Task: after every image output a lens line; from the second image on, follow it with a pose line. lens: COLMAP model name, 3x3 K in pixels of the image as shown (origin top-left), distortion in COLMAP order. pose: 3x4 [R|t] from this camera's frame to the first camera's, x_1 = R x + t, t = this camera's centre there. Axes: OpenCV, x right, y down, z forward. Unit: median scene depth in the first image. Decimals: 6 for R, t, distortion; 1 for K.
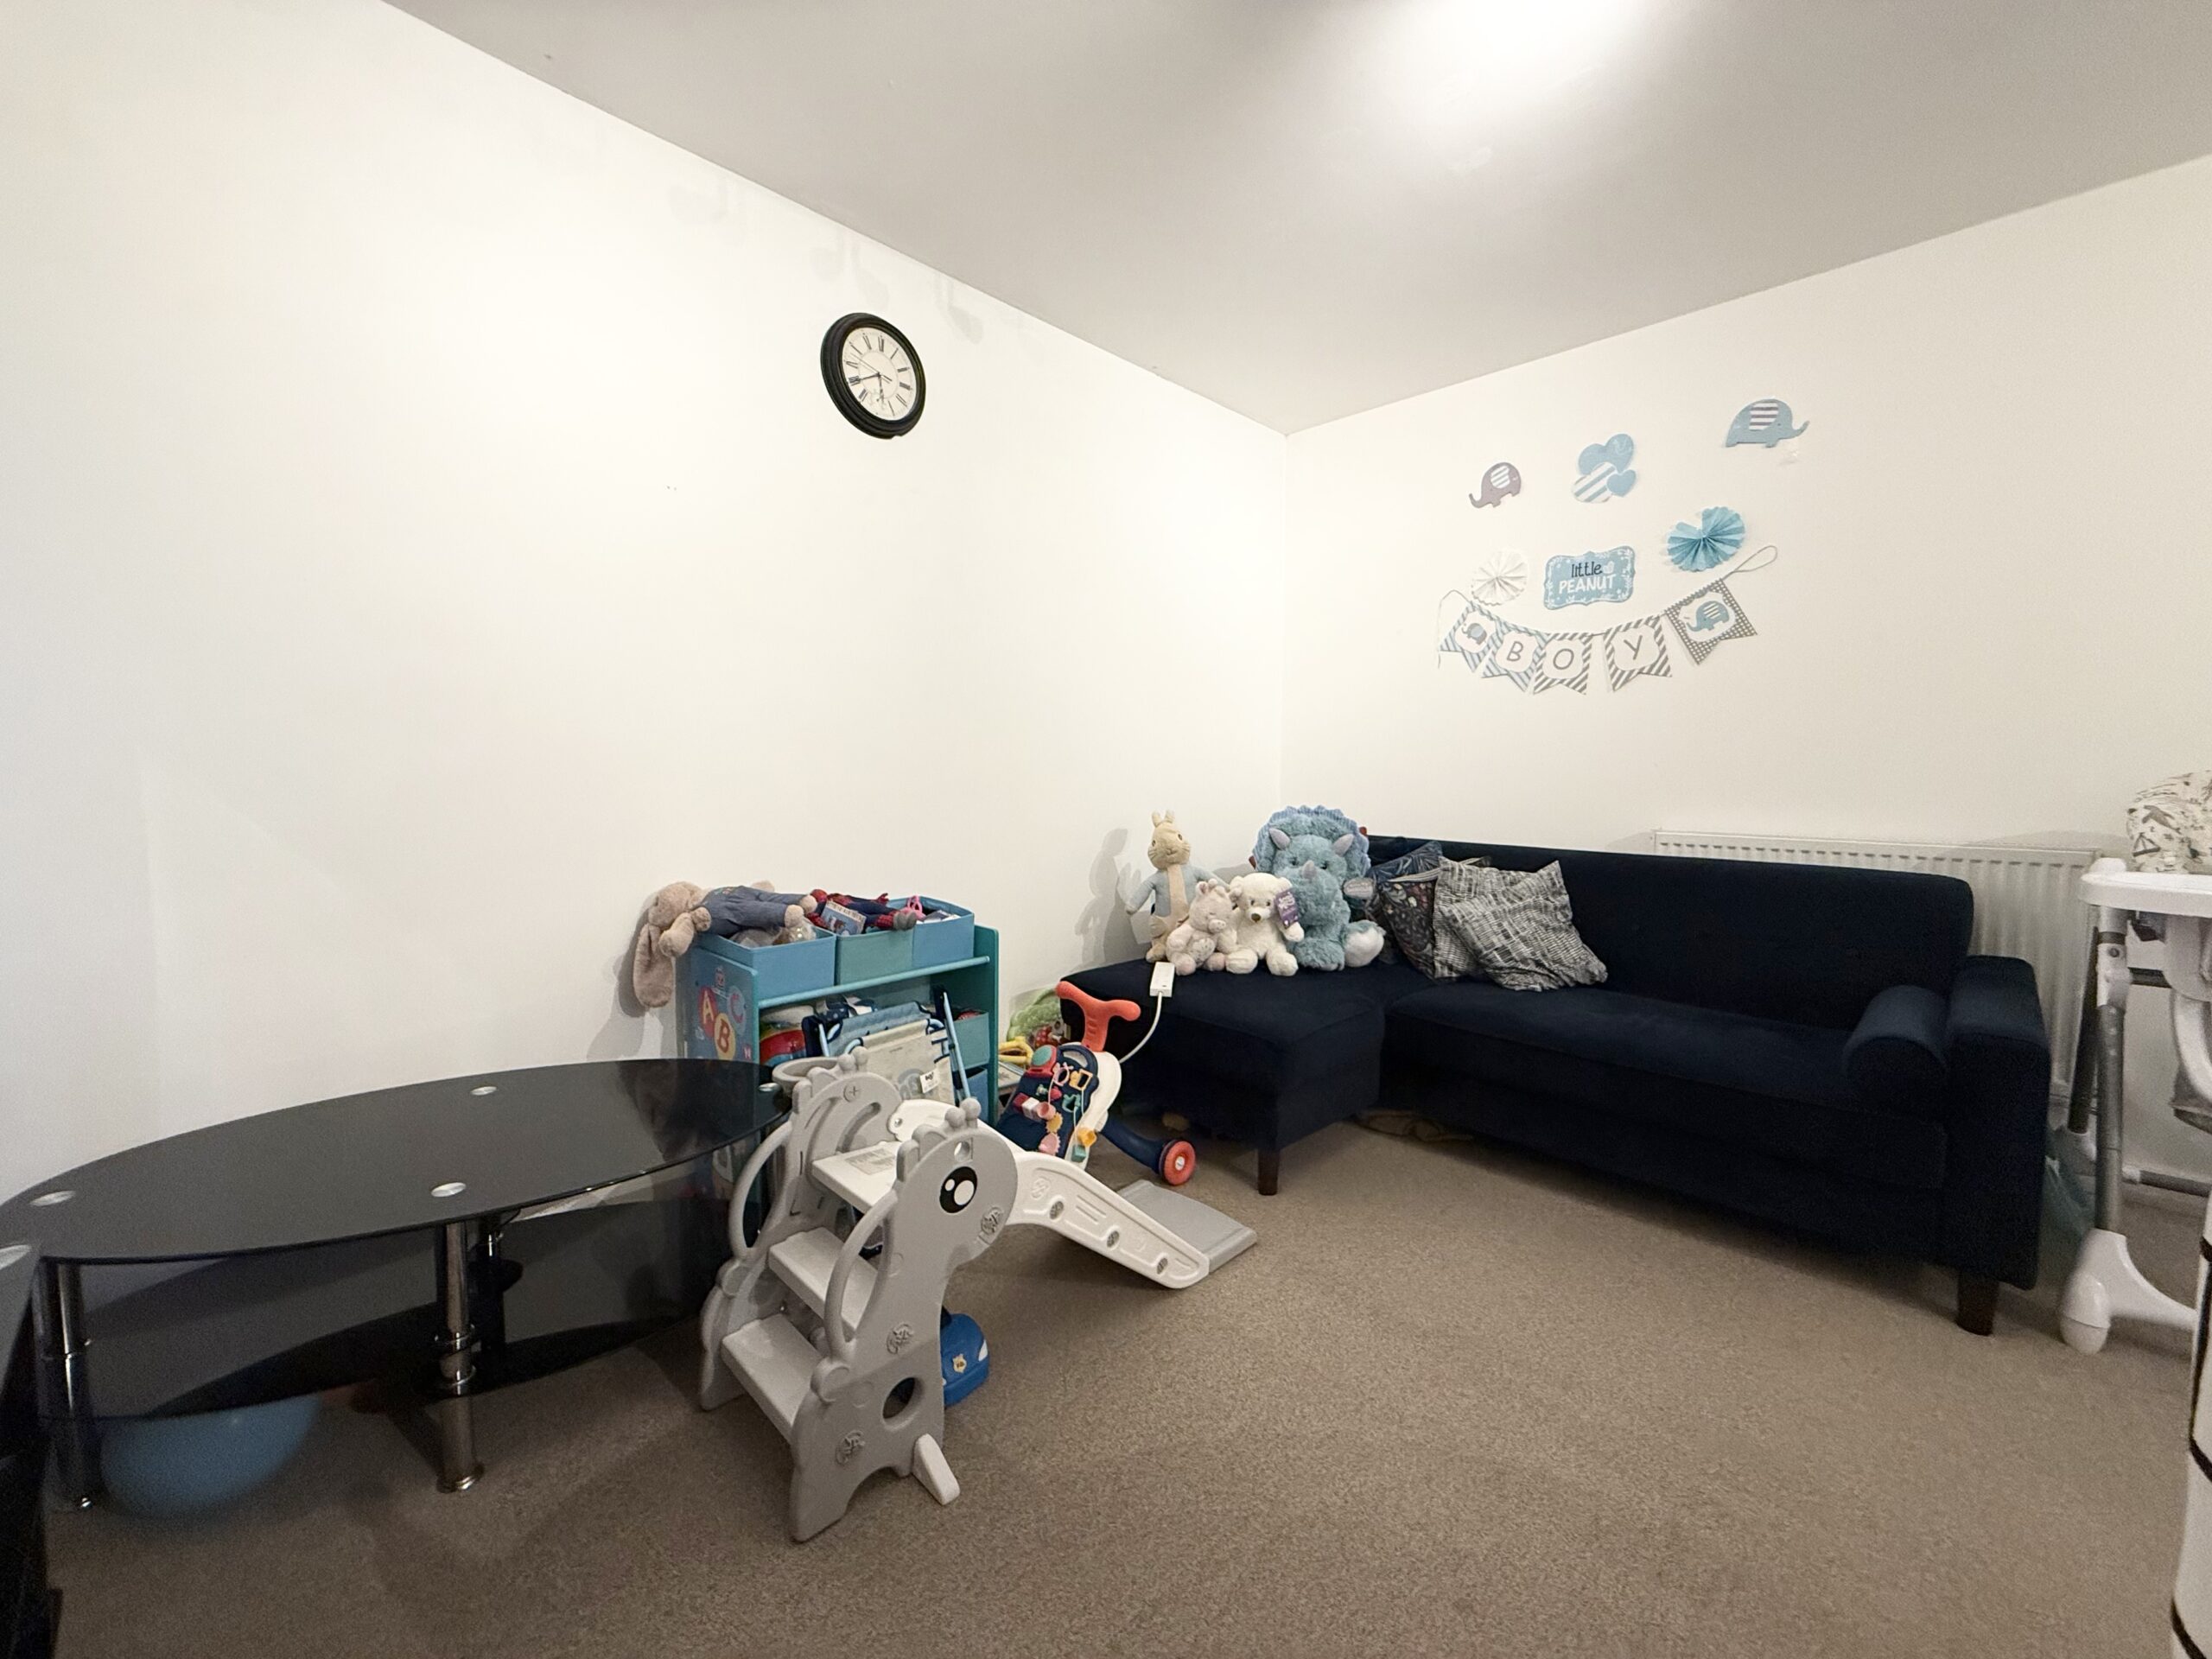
lens RADIAL K [[882.5, 0, 1095.4], [0, 882.5, 827.8], [0, 0, 1]] dist [-0.000266, 0.000275]
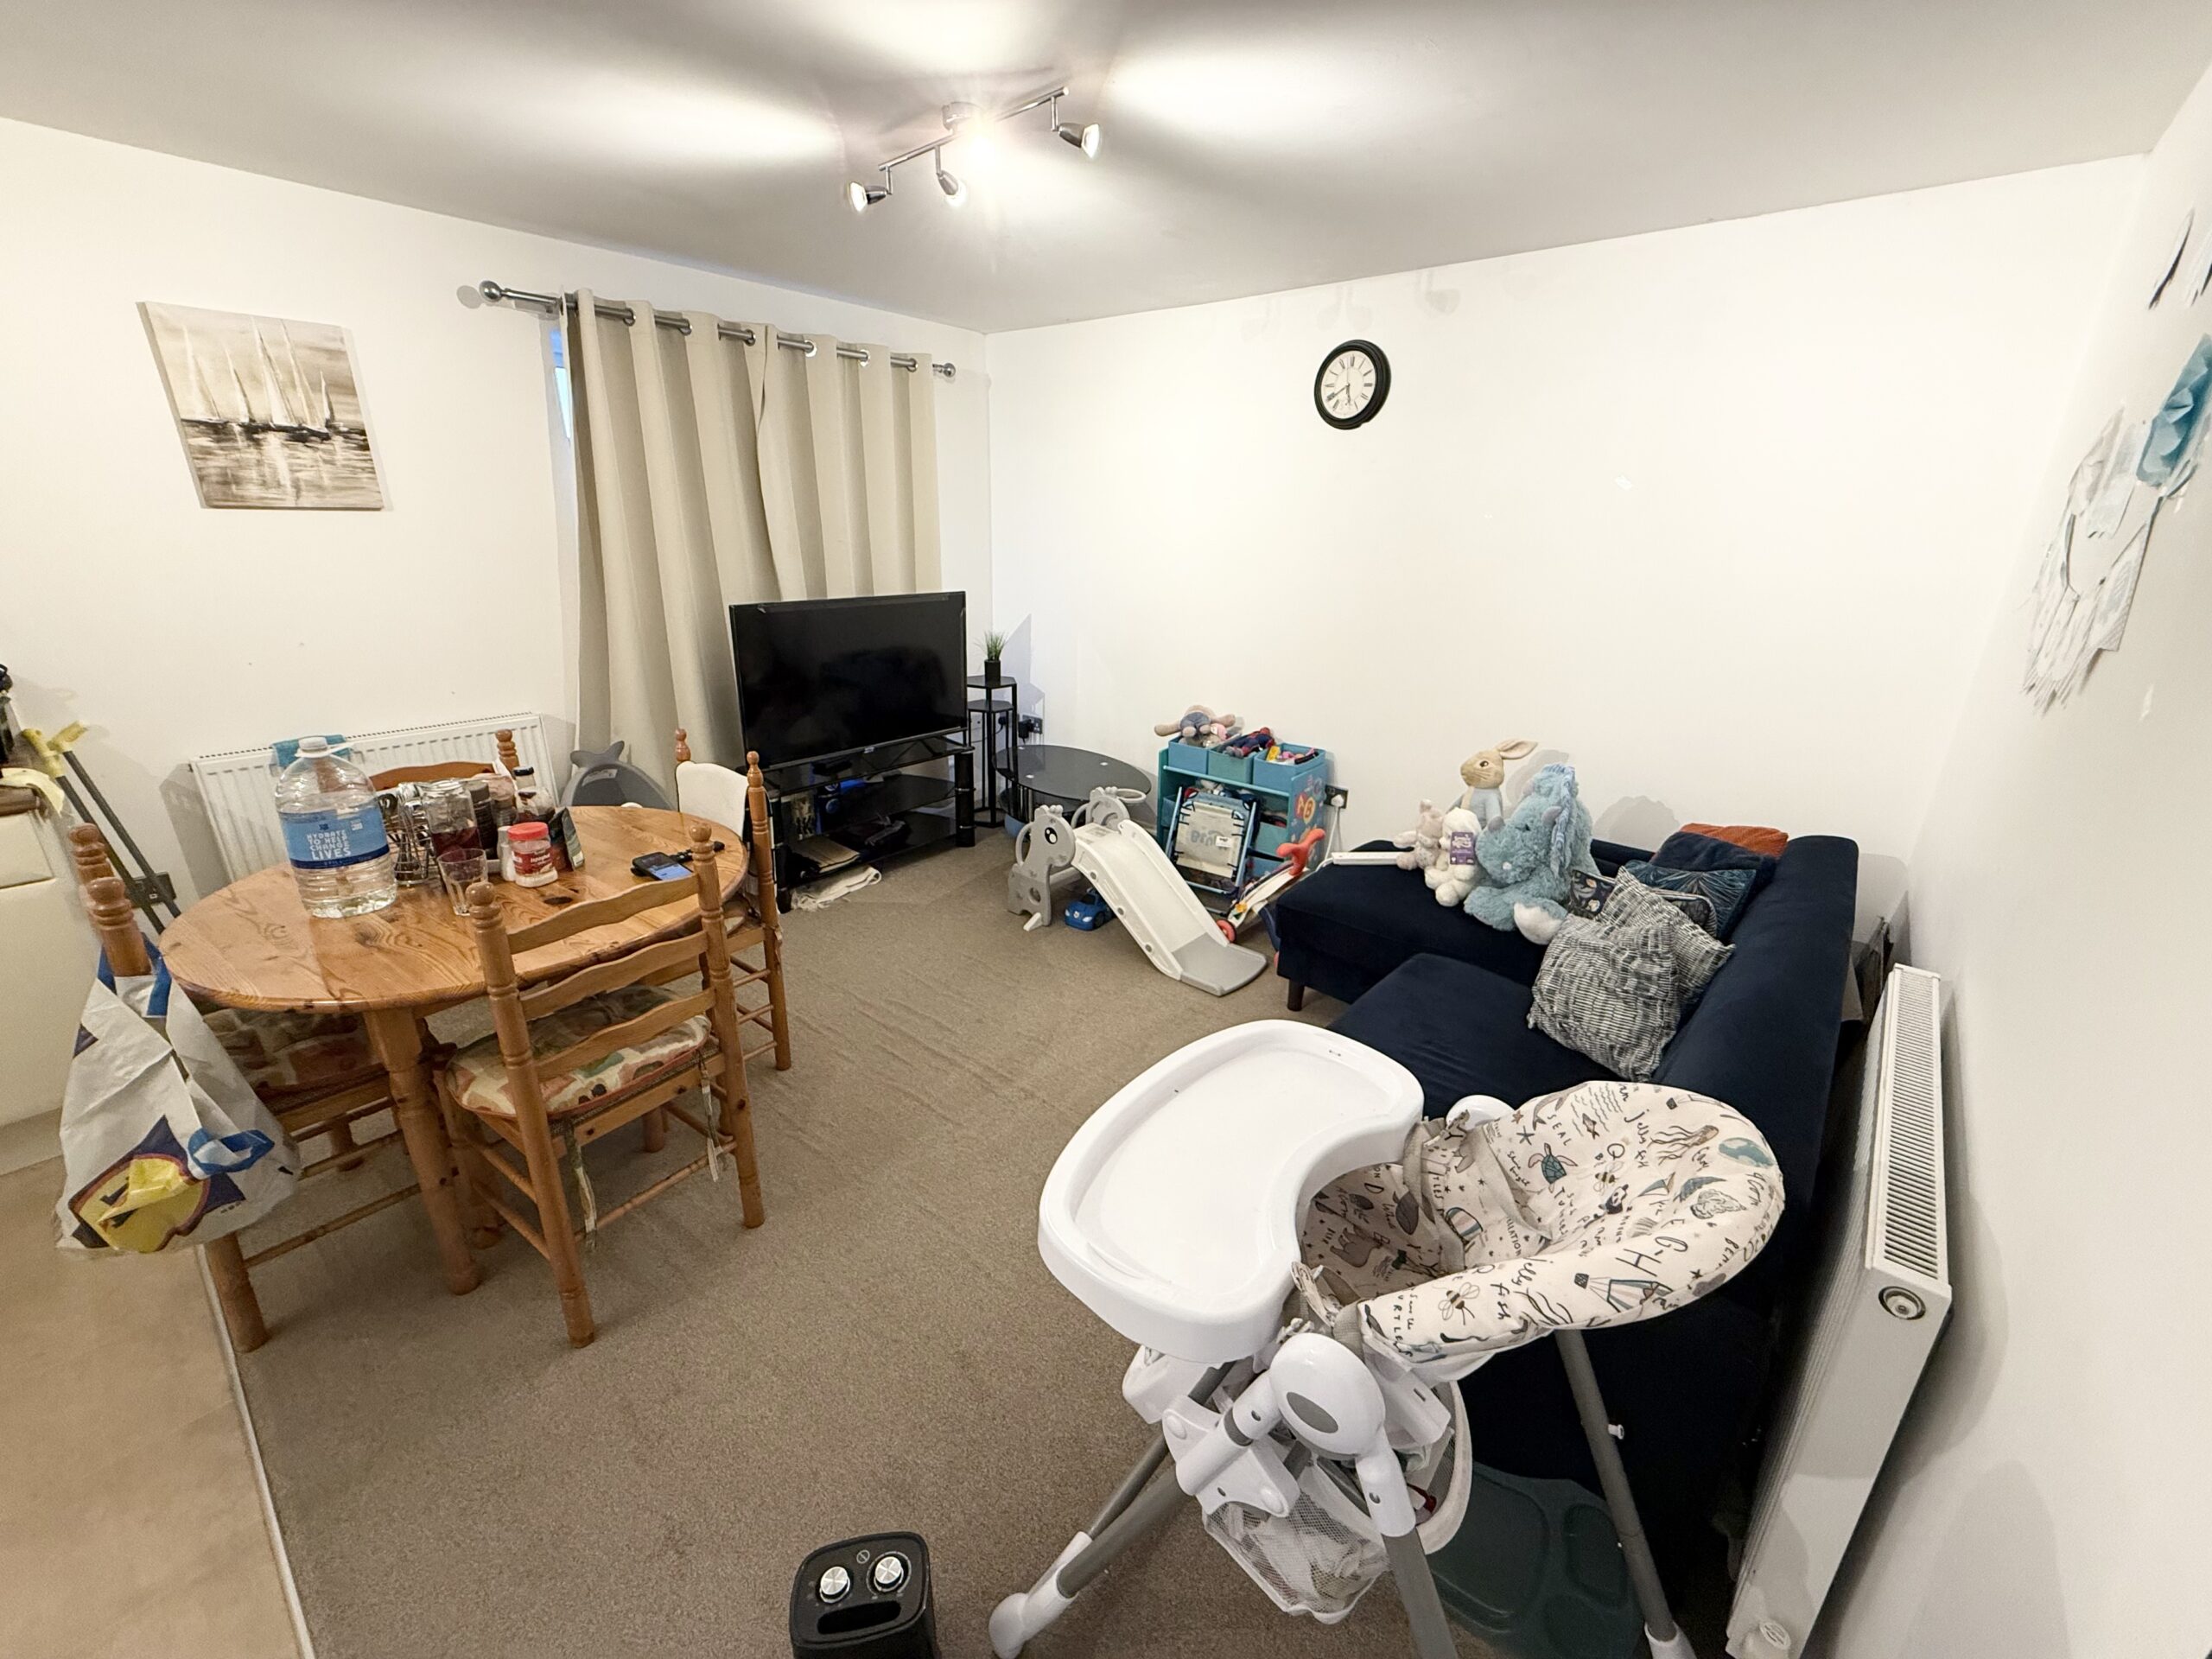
lens RADIAL K [[882.5, 0, 1095.4], [0, 882.5, 827.8], [0, 0, 1]] dist [-0.000266, 0.000275]
pose [[0.076852, 0.329335, -0.941080, 1.707986], [-0.091080, 0.942244, 0.322304, -0.342703], [0.992874, 0.060944, 0.102409, 0.644701]]
